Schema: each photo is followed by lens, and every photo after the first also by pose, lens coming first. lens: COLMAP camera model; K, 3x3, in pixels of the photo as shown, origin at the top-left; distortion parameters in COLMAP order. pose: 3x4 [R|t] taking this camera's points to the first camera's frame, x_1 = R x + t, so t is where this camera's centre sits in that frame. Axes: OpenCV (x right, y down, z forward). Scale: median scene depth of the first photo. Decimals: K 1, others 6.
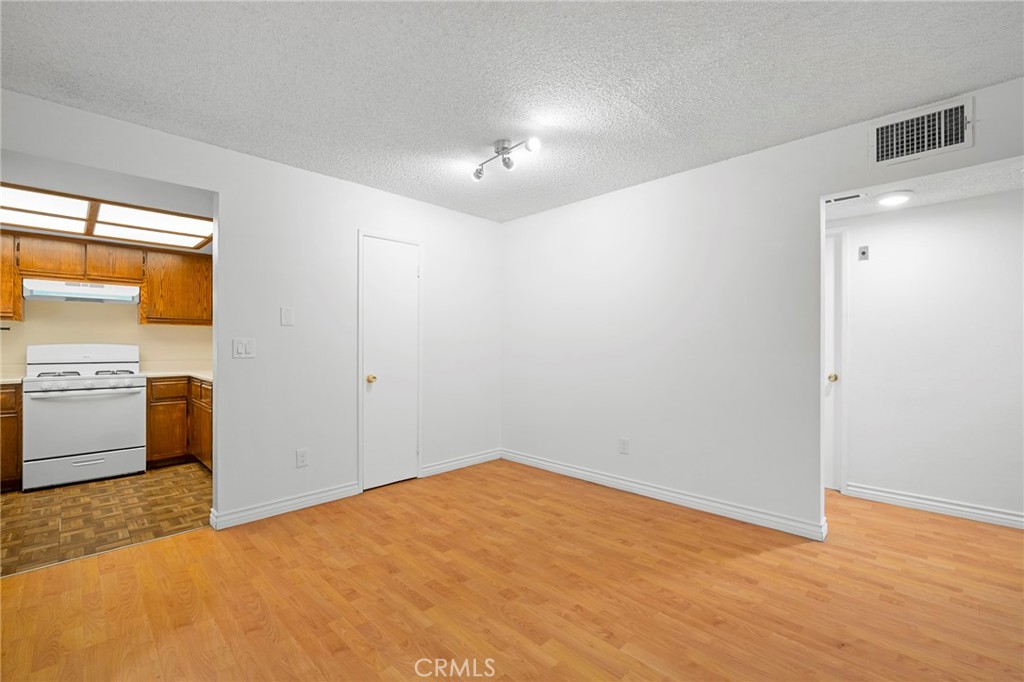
lens RADIAL K [[439.4, 0, 514.4], [0, 439.4, 344.3], [0, 0, 1]] dist [0.000657, 0.000183]
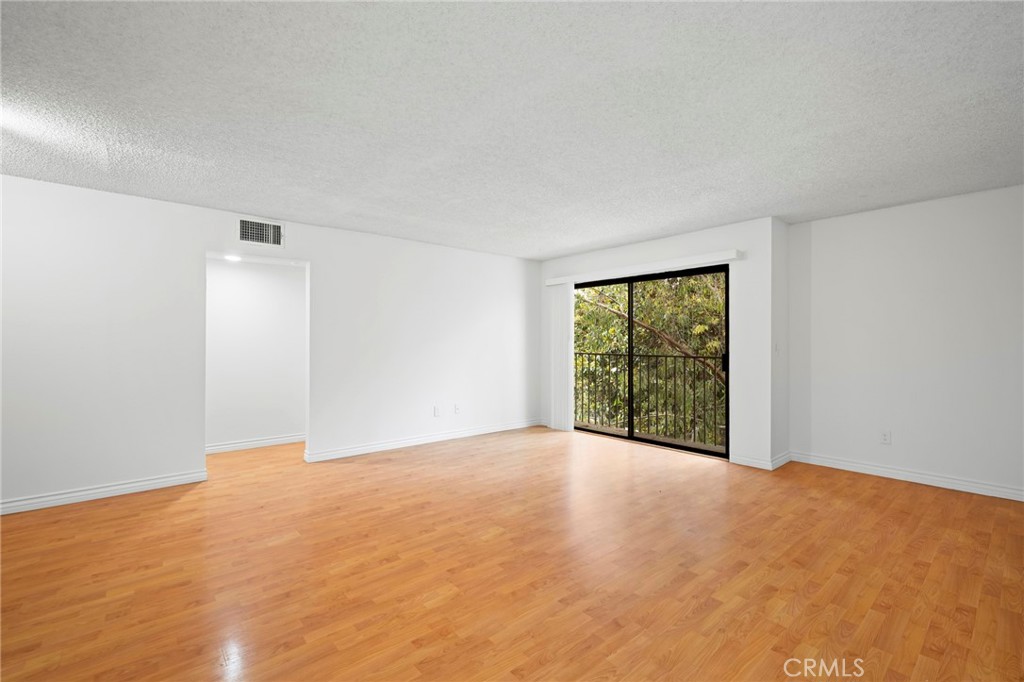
lens RADIAL K [[439.4, 0, 514.4], [0, 439.4, 344.3], [0, 0, 1]] dist [0.000657, 0.000183]
pose [[0.083798, -0.005199, 0.996469, -0.495292], [-0.002959, 0.999981, 0.005467, -0.018461], [-0.996478, -0.003407, 0.083781, -0.118531]]
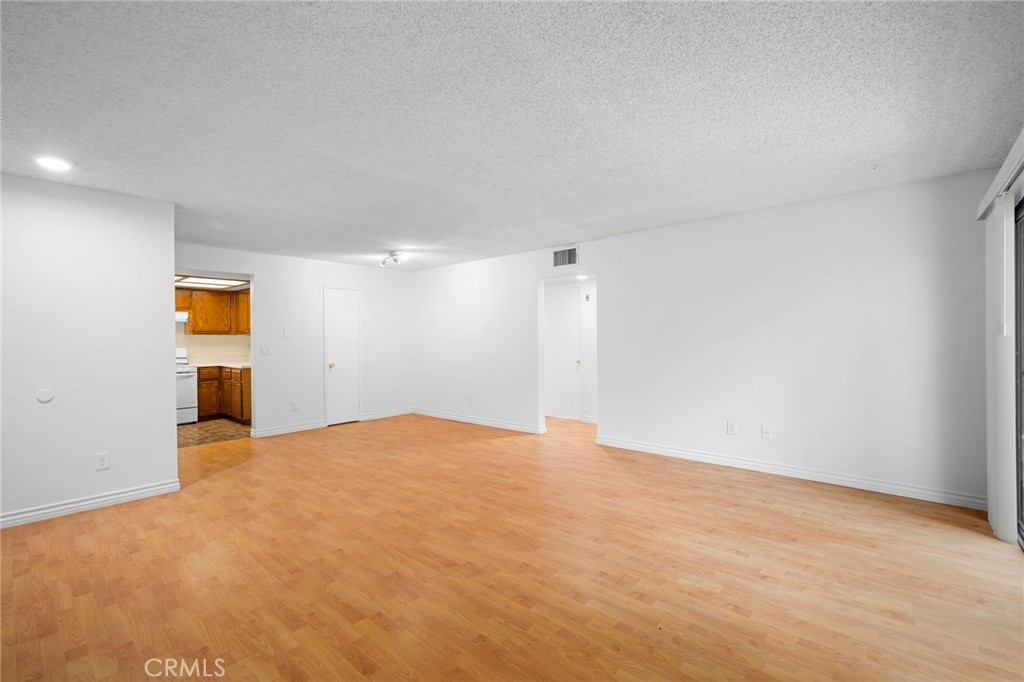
lens RADIAL K [[449.2, 0, 516.5], [0, 449.2, 342.6], [0, 0, 1]] dist [-0.000165, 0.000023]
pose [[0.998075, -0.009206, 0.061329, 0.312726], [0.008726, 0.999929, 0.008078, -0.023261], [-0.061399, -0.007527, 0.998085, -0.869526]]
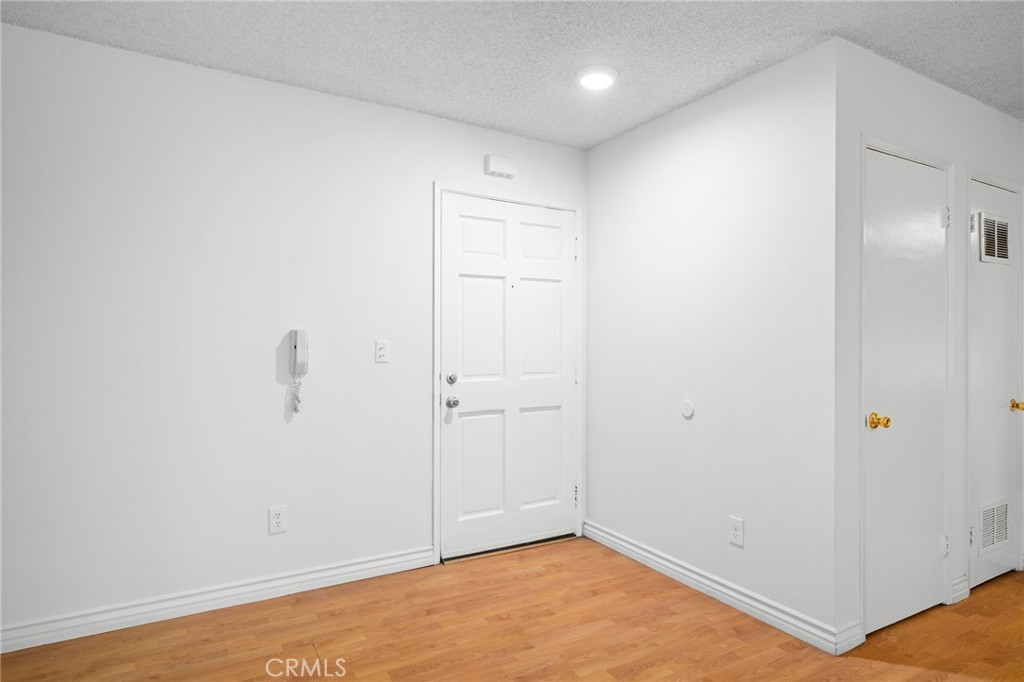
lens RADIAL K [[581.9, 0, 519.6], [0, 581.9, 341.0], [0, 0, 1]] dist [0.002369, 0.000052]
pose [[-0.269659, 0.002884, -0.962952, 0.284602], [0.000787, 0.999996, 0.002775, -0.017744], [0.962956, -0.000009, -0.269660, 0.040088]]
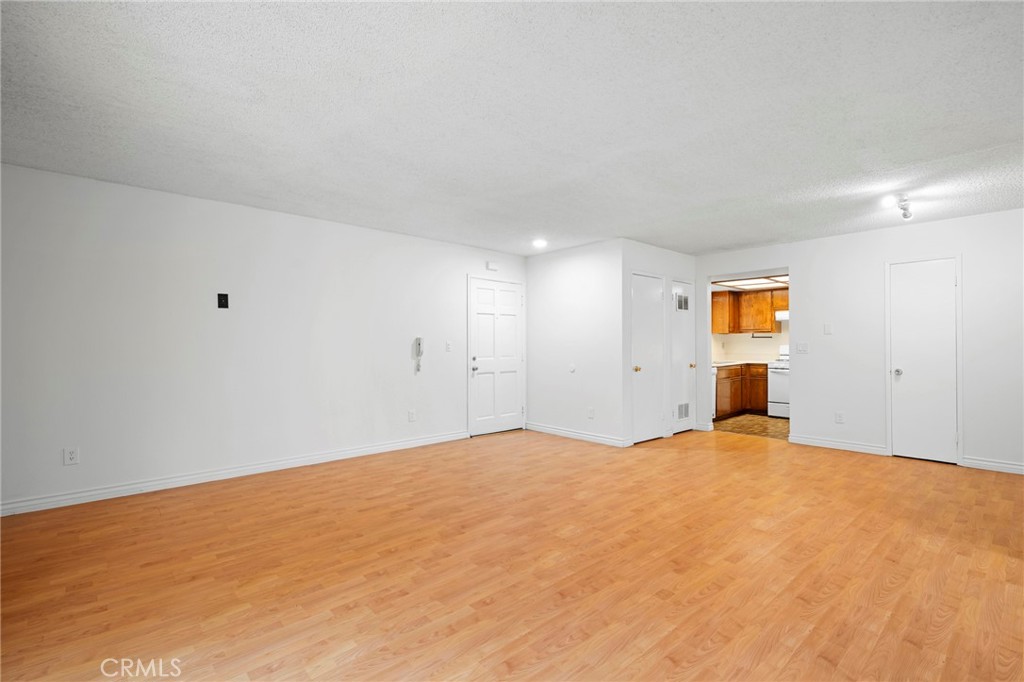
lens RADIAL K [[464.3, 0, 512.0], [0, 464.3, 341.0], [0, 0, 1]] dist [0.000835, 0.000155]
pose [[-0.064029, -0.006113, -0.997929, 1.065686], [0.003260, 0.999975, -0.006335, -0.008281], [0.997943, -0.003659, -0.064008, -0.057609]]
